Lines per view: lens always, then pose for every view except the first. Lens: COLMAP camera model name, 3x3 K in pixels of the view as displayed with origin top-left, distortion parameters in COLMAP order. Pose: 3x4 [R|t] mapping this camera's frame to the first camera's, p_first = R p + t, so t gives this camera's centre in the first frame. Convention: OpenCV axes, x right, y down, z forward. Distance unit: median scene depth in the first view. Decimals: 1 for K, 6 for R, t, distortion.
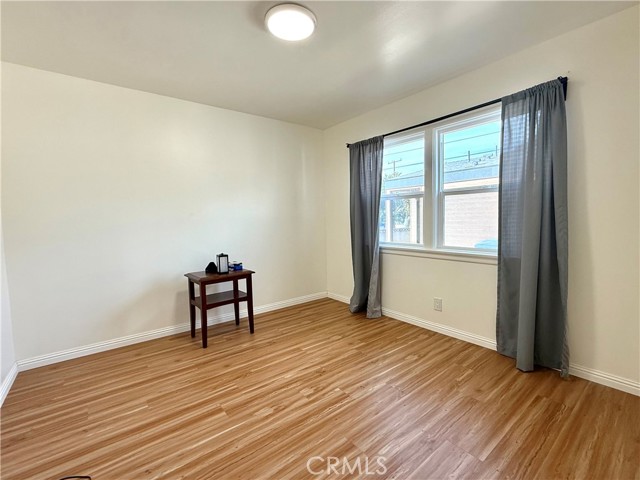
lens RADIAL K [[288.0, 0, 320.0], [0, 288.0, 240.0], [0, 0, 1]] dist [-0.000774, 0.000104]
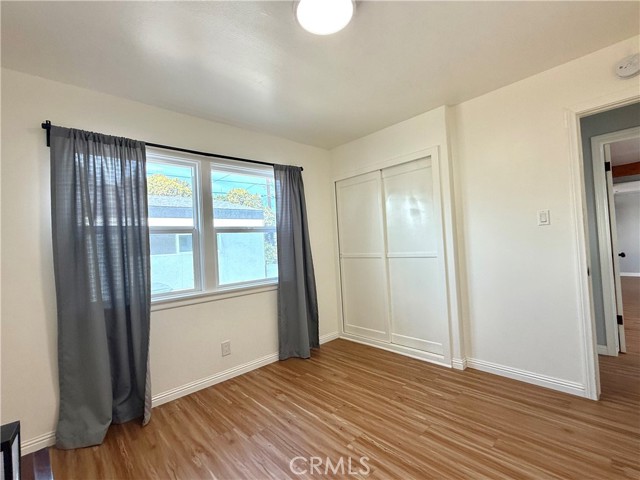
lens RADIAL K [[288.0, 0, 320.0], [0, 288.0, 240.0], [0, 0, 1]] dist [-0.000774, 0.000104]
pose [[-0.078818, 0.046285, 0.995814, -0.627124], [0.138770, 0.989705, -0.035017, -0.053693], [-0.987183, 0.135429, -0.084430, 0.831315]]
